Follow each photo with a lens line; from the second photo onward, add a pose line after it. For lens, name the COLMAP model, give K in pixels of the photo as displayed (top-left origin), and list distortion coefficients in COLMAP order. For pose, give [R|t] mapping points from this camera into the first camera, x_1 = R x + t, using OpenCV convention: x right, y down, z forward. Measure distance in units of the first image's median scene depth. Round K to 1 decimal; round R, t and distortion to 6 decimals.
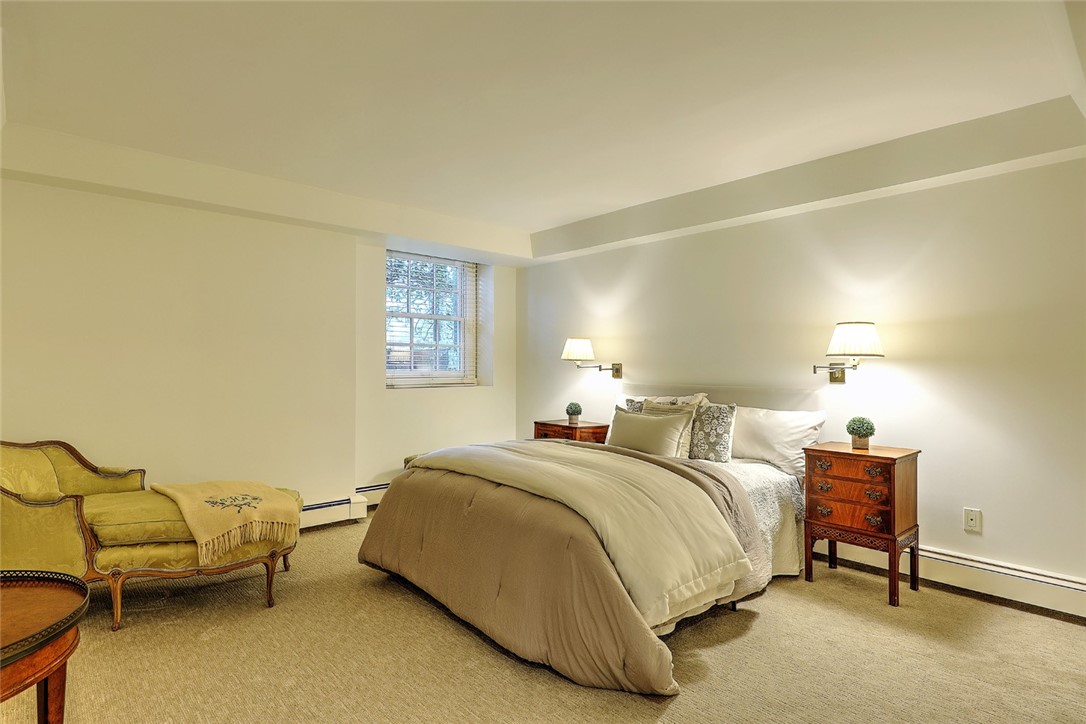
lens RADIAL K [[534.6, 0, 546.9], [0, 534.6, 365.5], [0, 0, 1]] dist [0.001336, 0.000773]
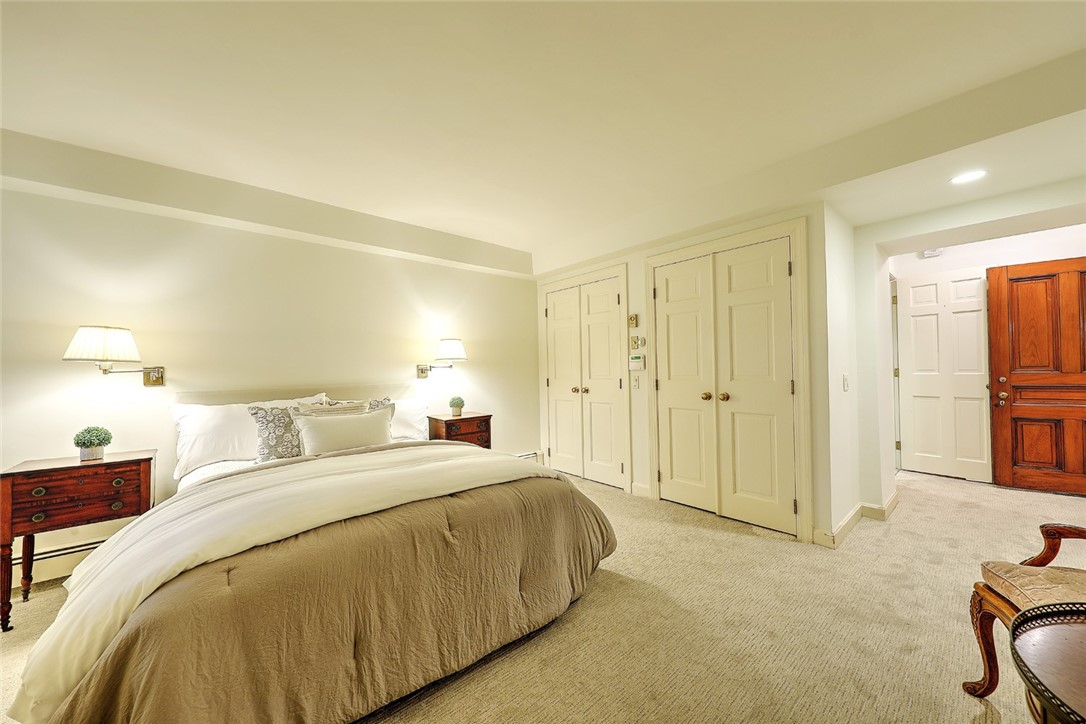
lens RADIAL K [[375.8, 0, 551.0], [0, 375.8, 367.2], [0, 0, 1]] dist [0.000129, -0.000046]
pose [[0.047869, 0.003981, 0.998846, -0.511654], [0.019240, 0.999803, -0.004907, 0.014982], [-0.998668, 0.019452, 0.047783, 0.591944]]
